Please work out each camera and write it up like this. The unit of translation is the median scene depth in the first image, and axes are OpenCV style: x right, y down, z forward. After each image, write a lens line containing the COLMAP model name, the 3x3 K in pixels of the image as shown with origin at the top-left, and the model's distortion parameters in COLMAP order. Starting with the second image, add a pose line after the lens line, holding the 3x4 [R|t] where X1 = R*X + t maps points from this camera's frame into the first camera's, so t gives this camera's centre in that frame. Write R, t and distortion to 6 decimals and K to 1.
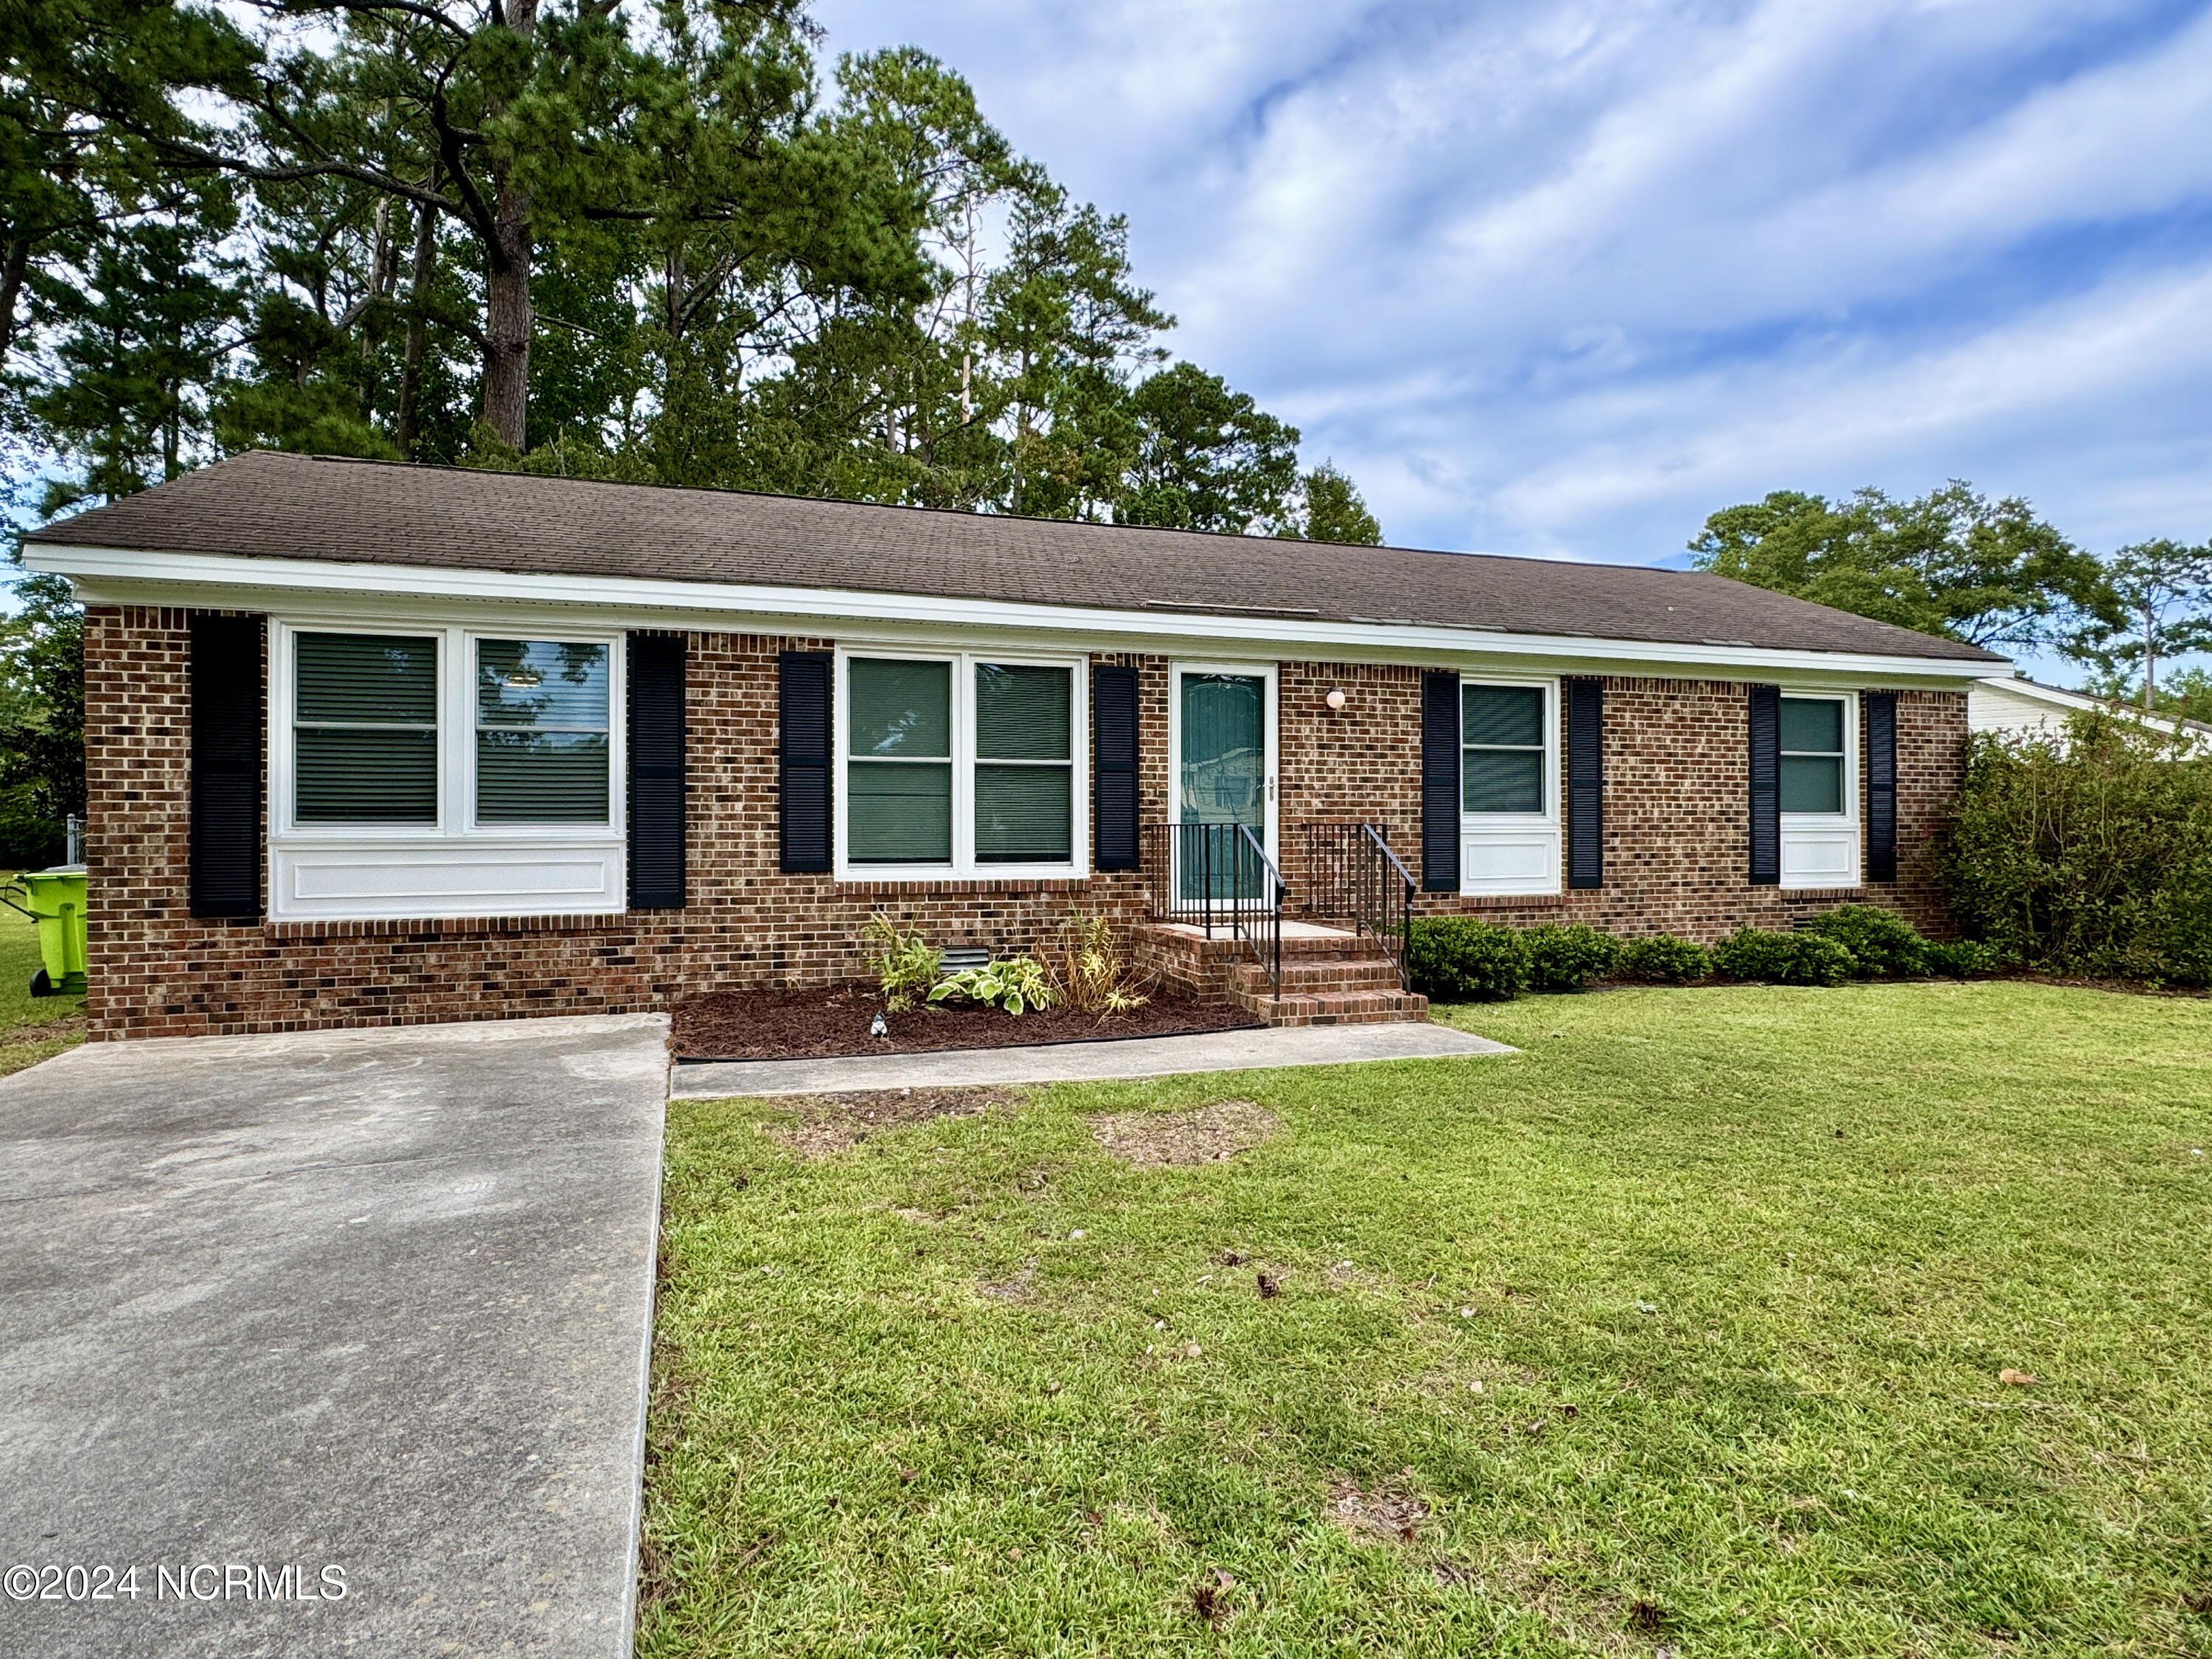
lens RADIAL K [[1217.8, 0, 1106.6], [0, 1217.8, 817.5], [0, 0, 1]] dist [-0.006051, -0.000568]
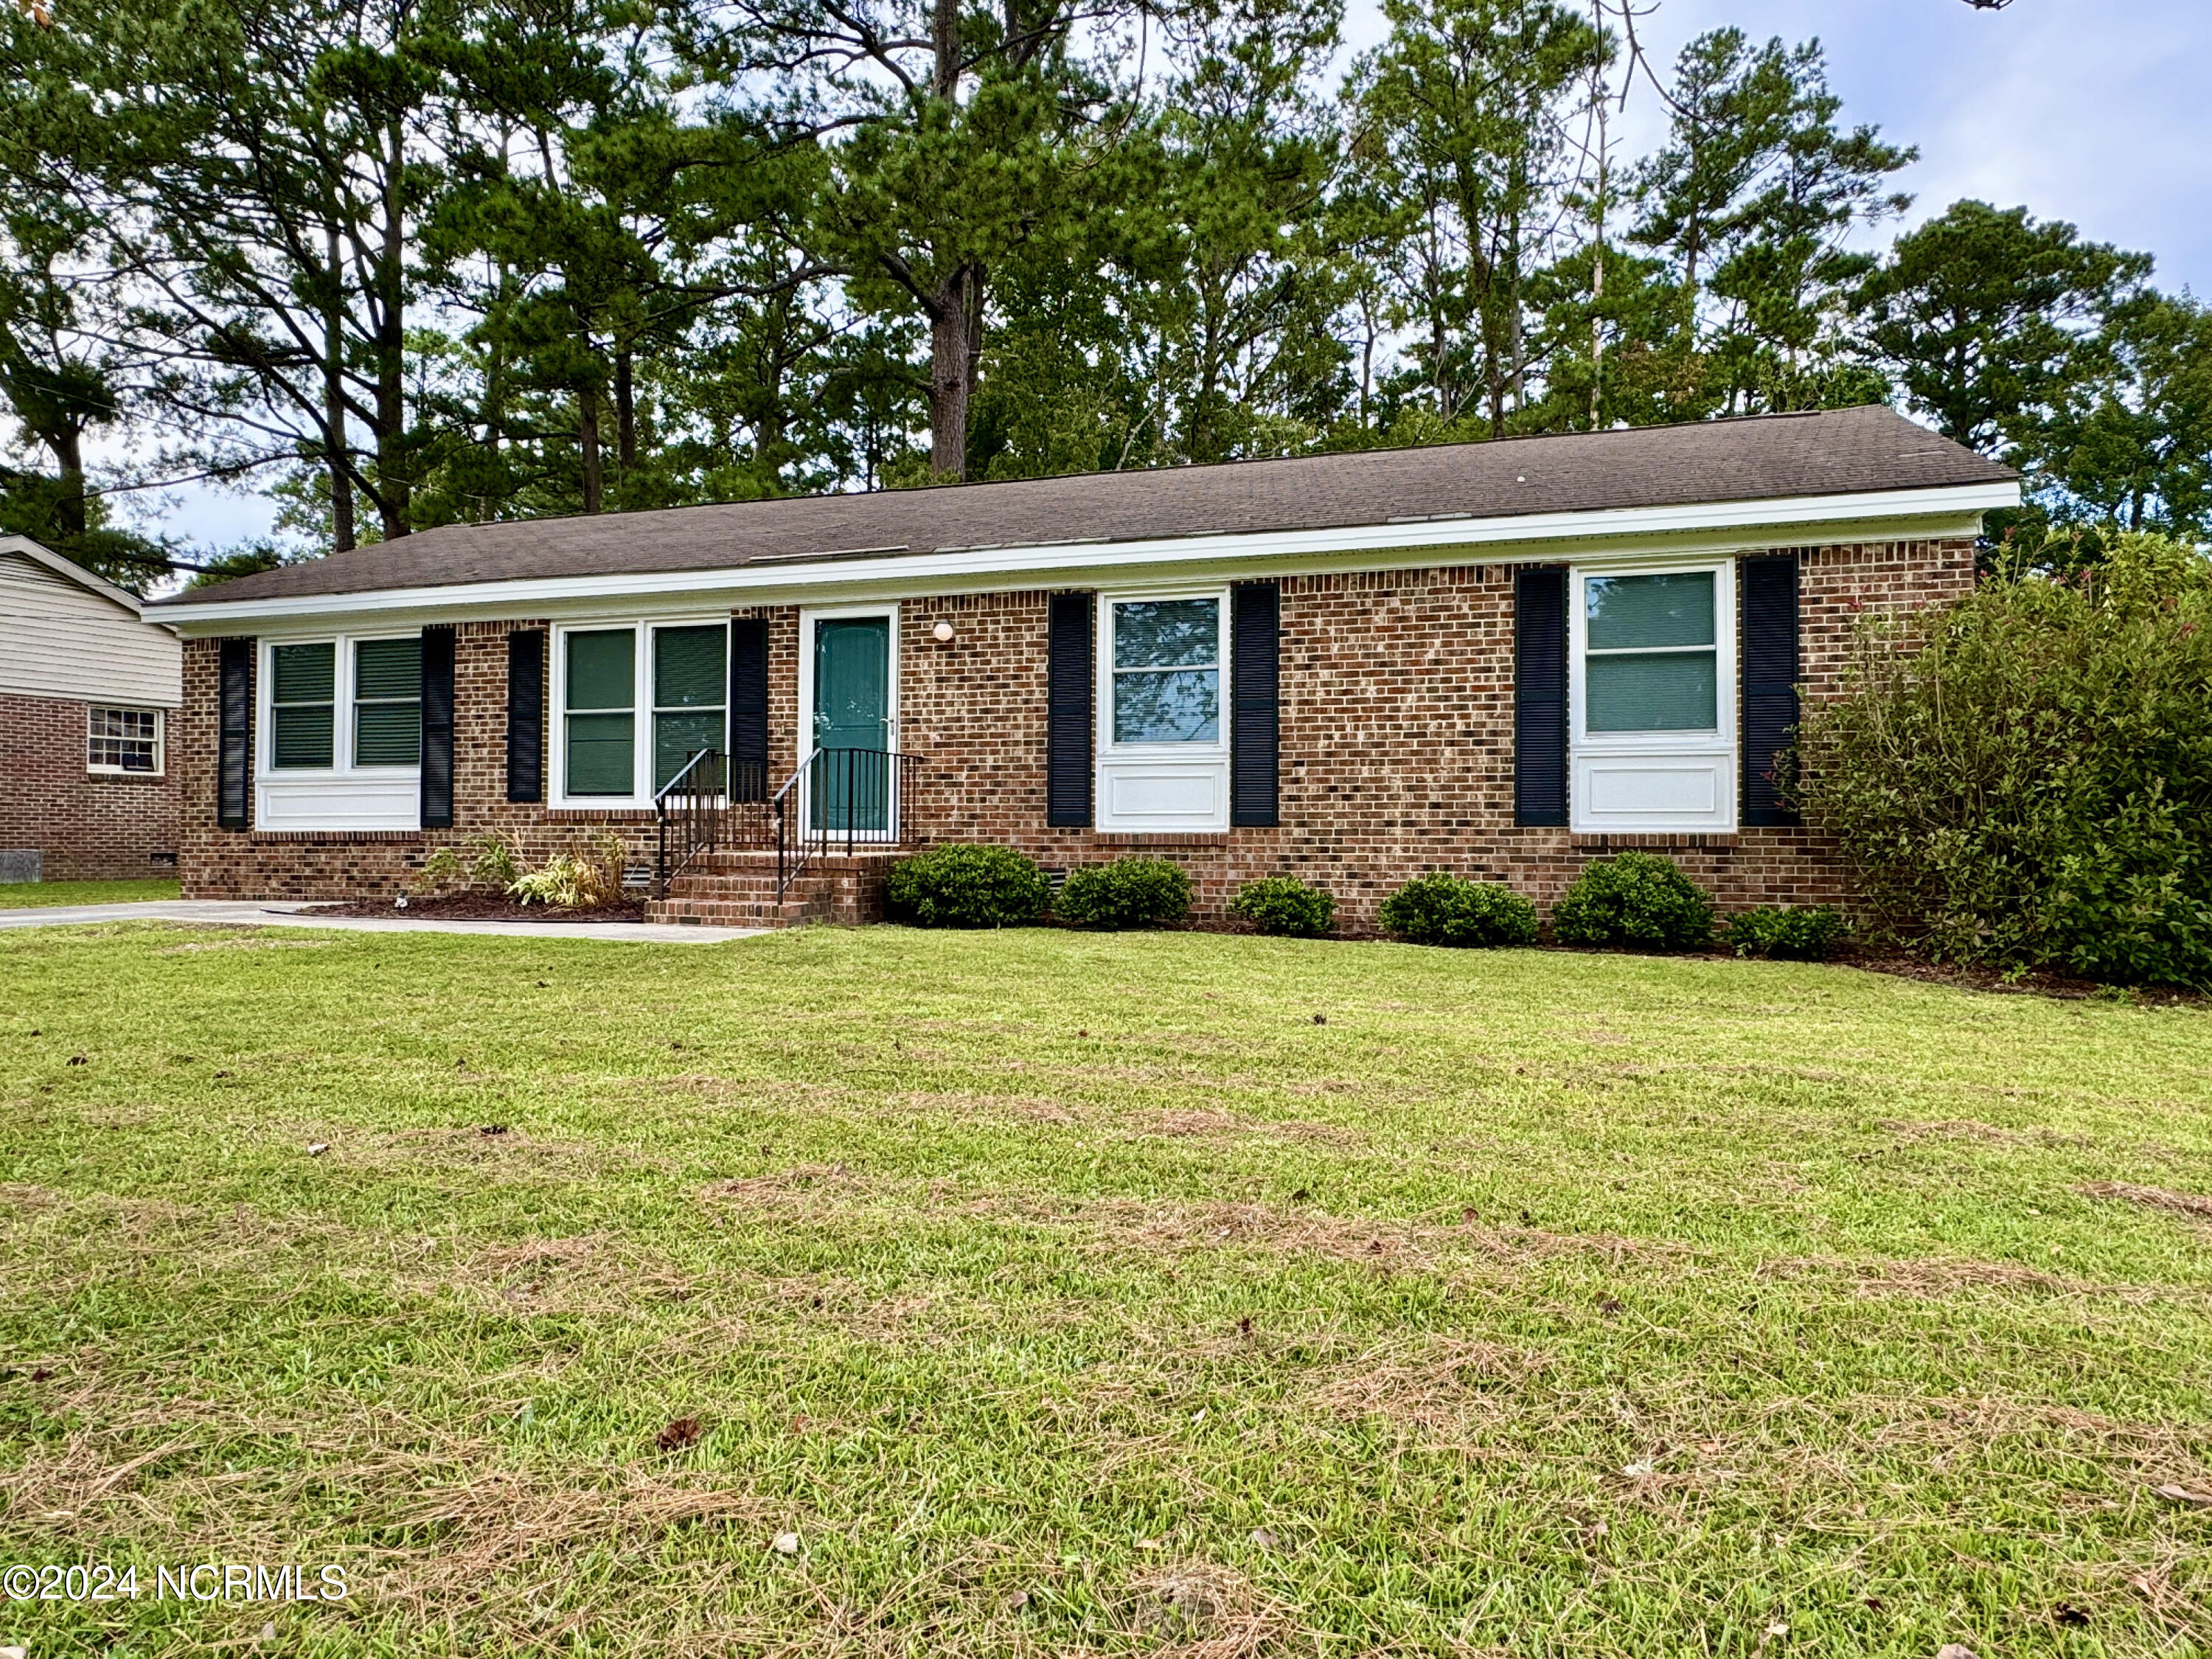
lens RADIAL K [[1360.5, 0, 1106.1], [0, 1360.5, 834.2], [0, 0, 1]] dist [-0.004015, 0.001236]
pose [[0.806747, 0.000062, -0.590897, 0.930370], [0.001001, 0.999998, 0.001472, 0.066033], [0.590896, -0.001779, 0.806745, 0.171282]]
